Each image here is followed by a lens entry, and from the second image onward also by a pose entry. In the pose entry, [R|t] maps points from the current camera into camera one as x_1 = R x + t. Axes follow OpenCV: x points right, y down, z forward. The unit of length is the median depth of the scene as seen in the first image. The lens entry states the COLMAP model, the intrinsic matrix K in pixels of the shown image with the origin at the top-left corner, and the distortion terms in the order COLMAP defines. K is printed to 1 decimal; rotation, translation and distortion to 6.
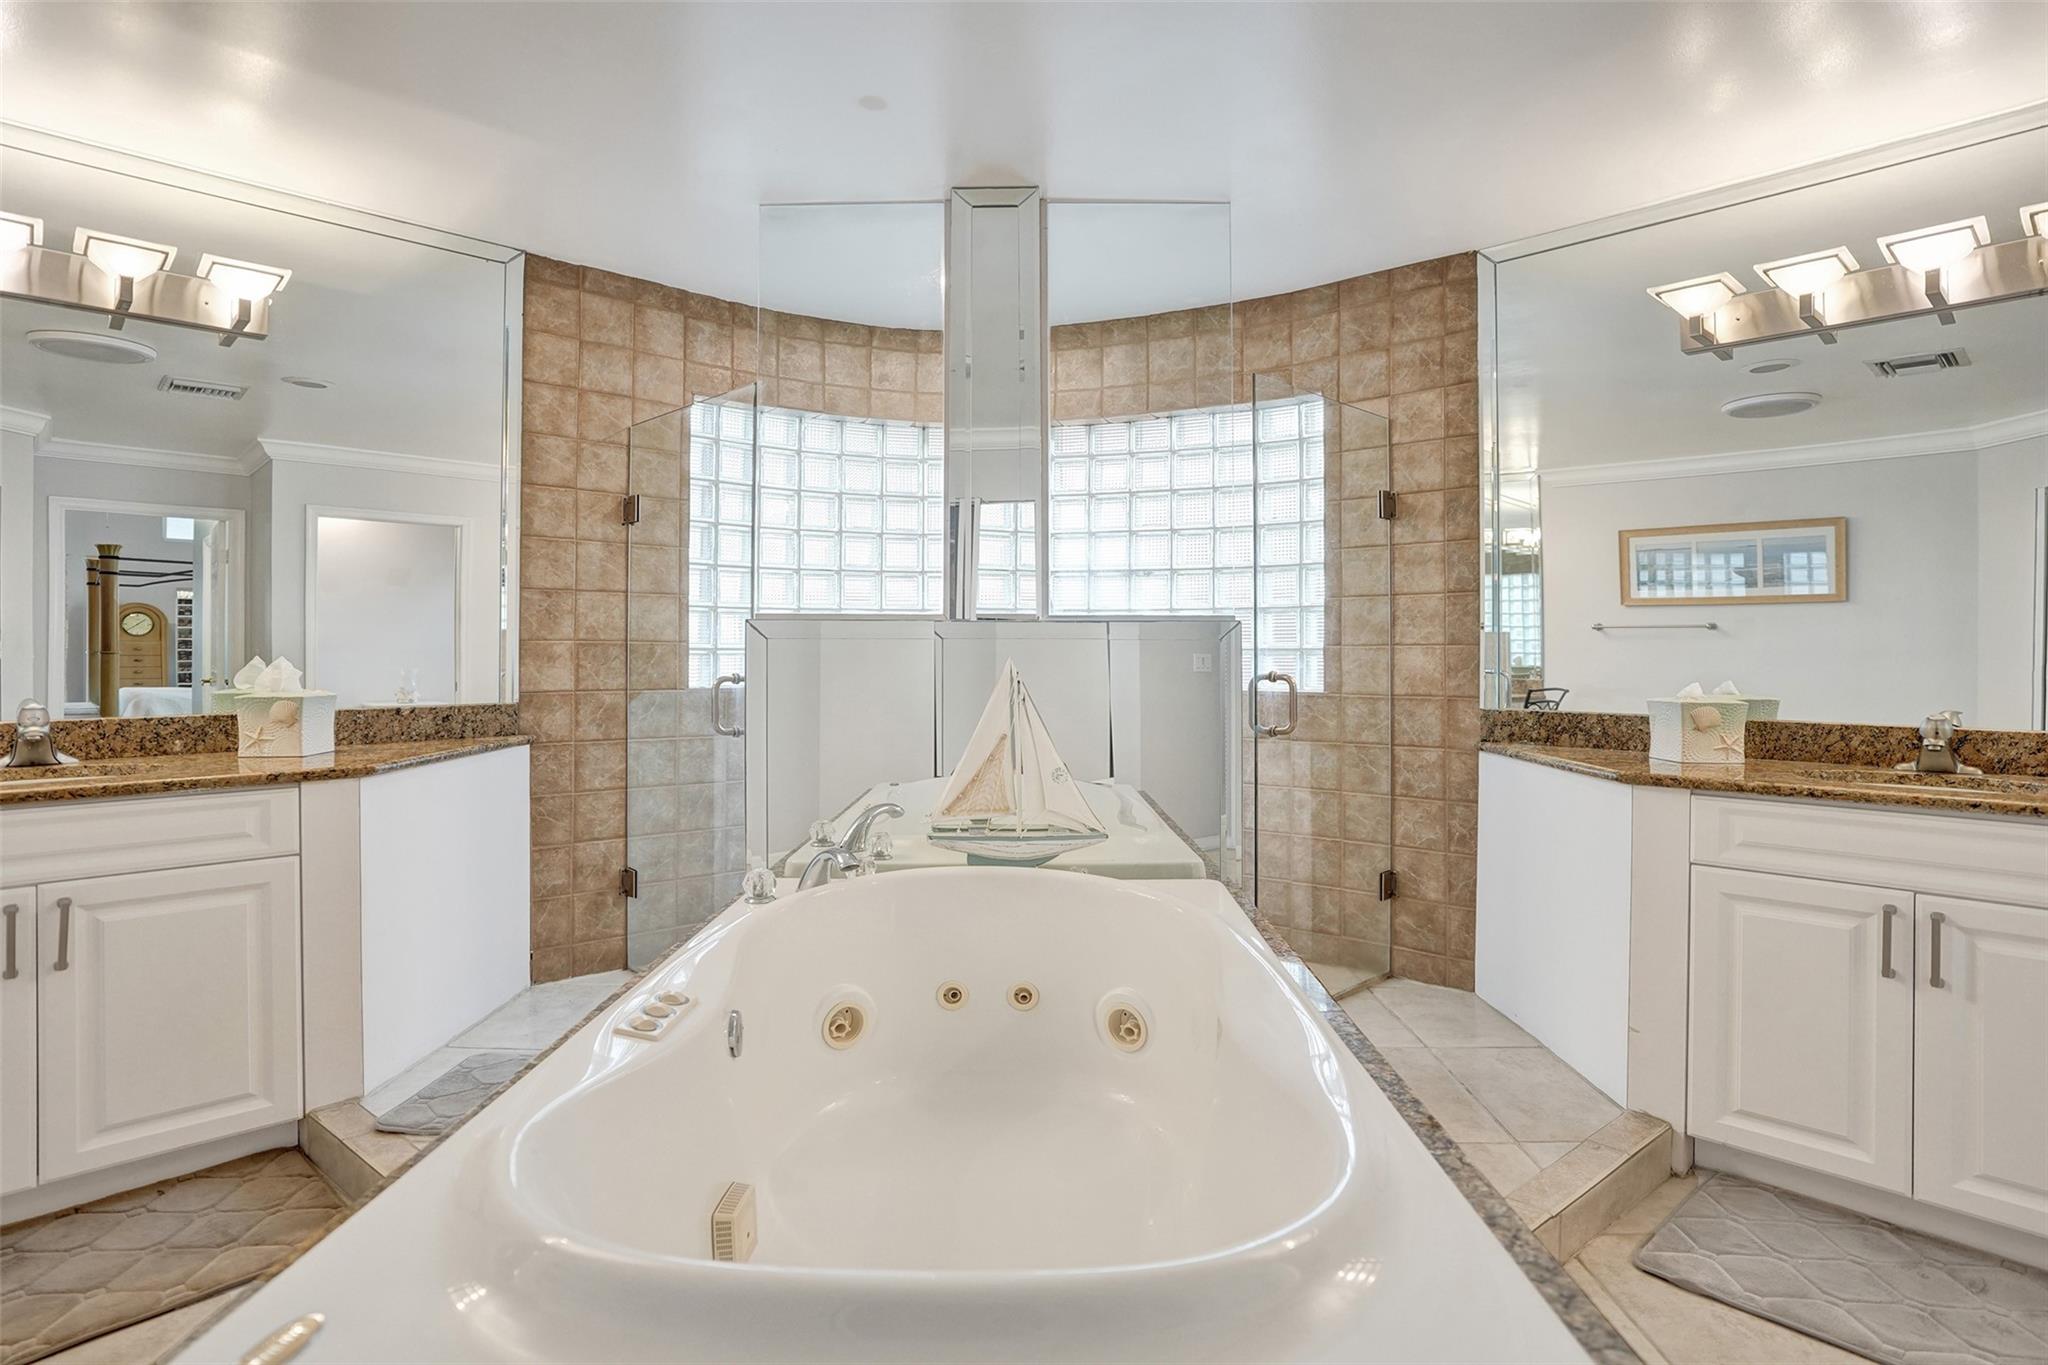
lens RADIAL K [[1074.3, 0, 1015.8], [0, 1074.3, 644.8], [0, 0, 1]] dist [-0.078249, 0.049948]
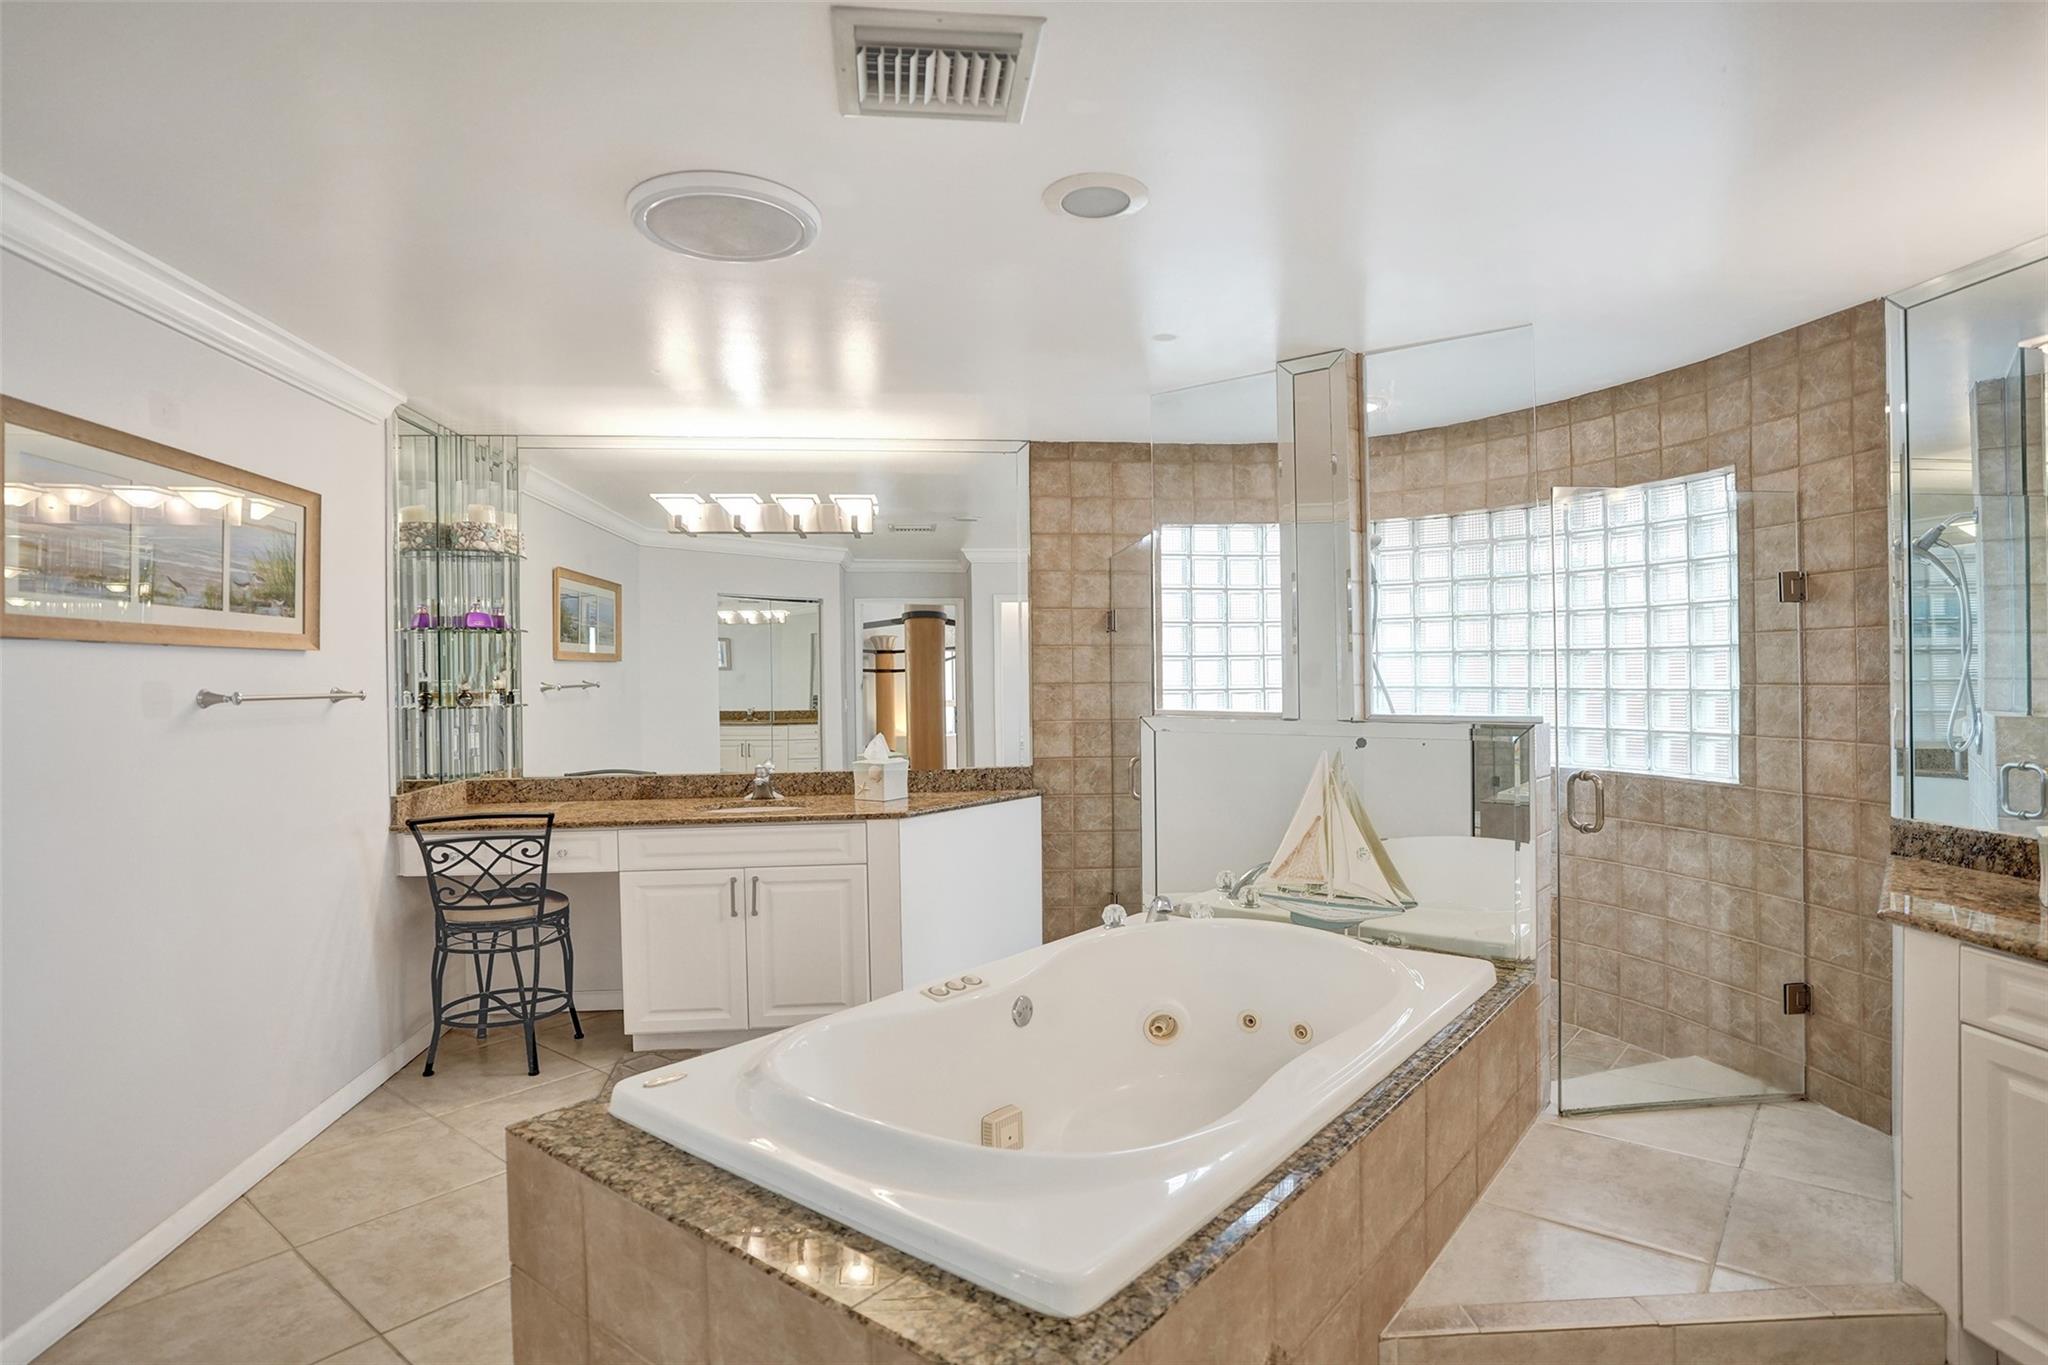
lens RADIAL K [[1062.1, 0, 1026.1], [0, 1062.1, 680.9], [0, 0, 1]] dist [-0.076291, 0.032524]
pose [[0.793143, -0.005758, -0.609009, 0.363570], [0.014003, 0.999863, 0.008783, -0.067250], [0.608875, -0.015494, 0.793115, -0.110593]]
